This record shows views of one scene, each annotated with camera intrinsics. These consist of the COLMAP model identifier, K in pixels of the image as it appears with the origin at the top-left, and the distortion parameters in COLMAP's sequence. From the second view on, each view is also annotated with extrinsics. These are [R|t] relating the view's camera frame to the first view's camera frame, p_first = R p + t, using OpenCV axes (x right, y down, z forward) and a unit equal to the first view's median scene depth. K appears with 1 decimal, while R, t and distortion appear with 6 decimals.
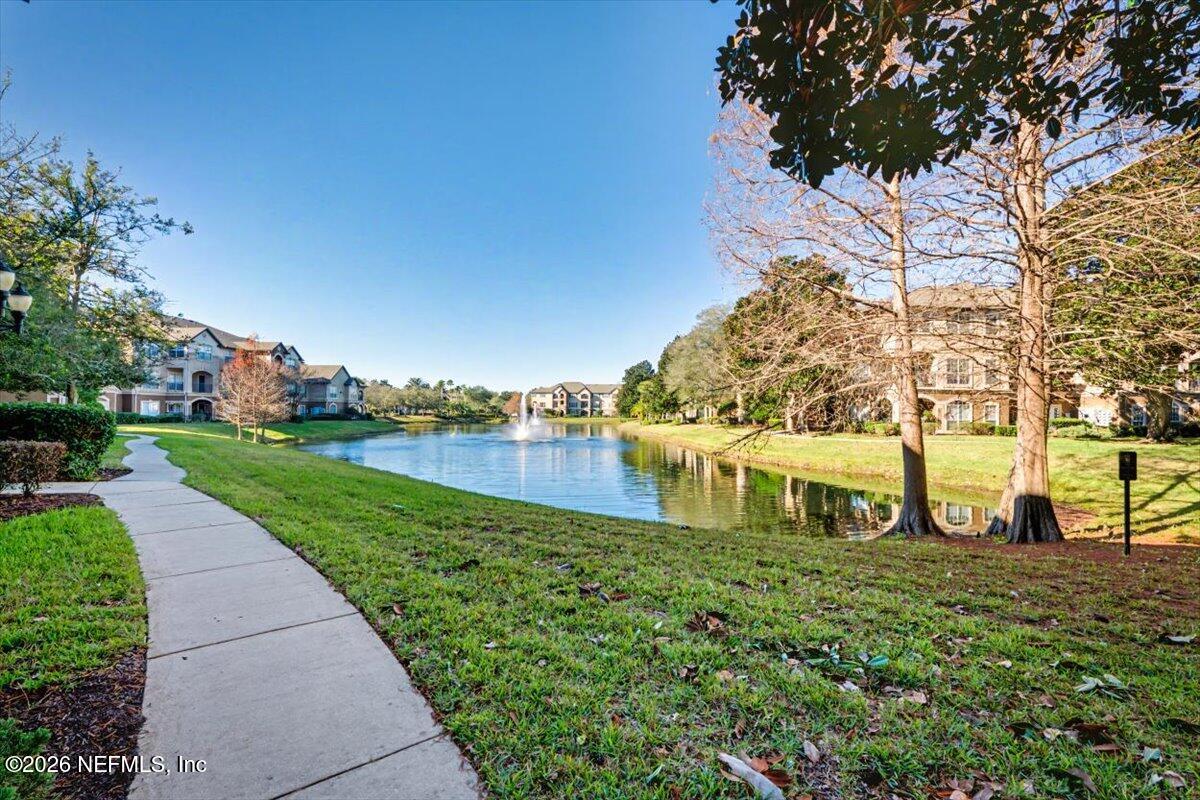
lens RADIAL K [[505.1, 0, 600.0], [0, 505.1, 402.4], [0, 0, 1]] dist [-0.003236, -0.000371]
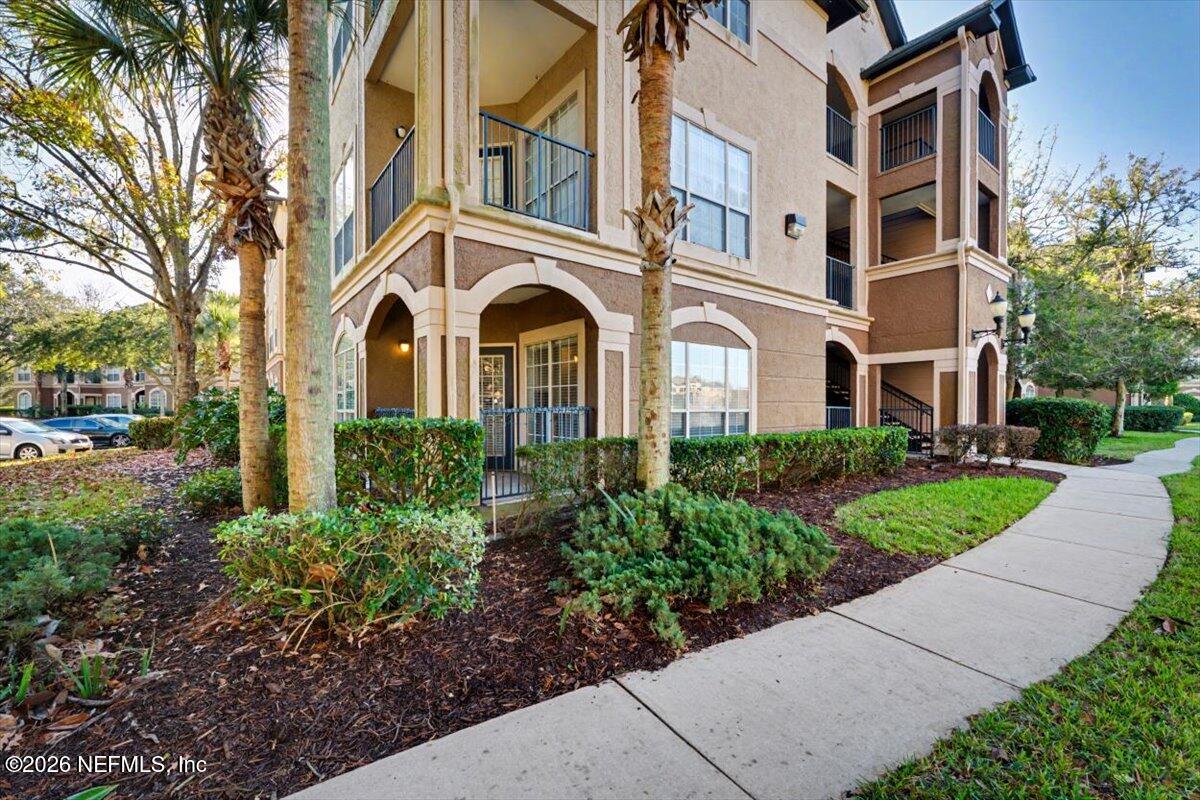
lens RADIAL K [[505.1, 0, 602.3], [0, 505.1, 406.0], [0, 0, 1]] dist [-0.003236, -0.000371]
pose [[-0.122881, -0.002480, -0.992418, 0.334603], [0.019023, 0.999807, -0.004854, 0.009522], [0.992239, -0.019475, -0.122811, 0.083477]]
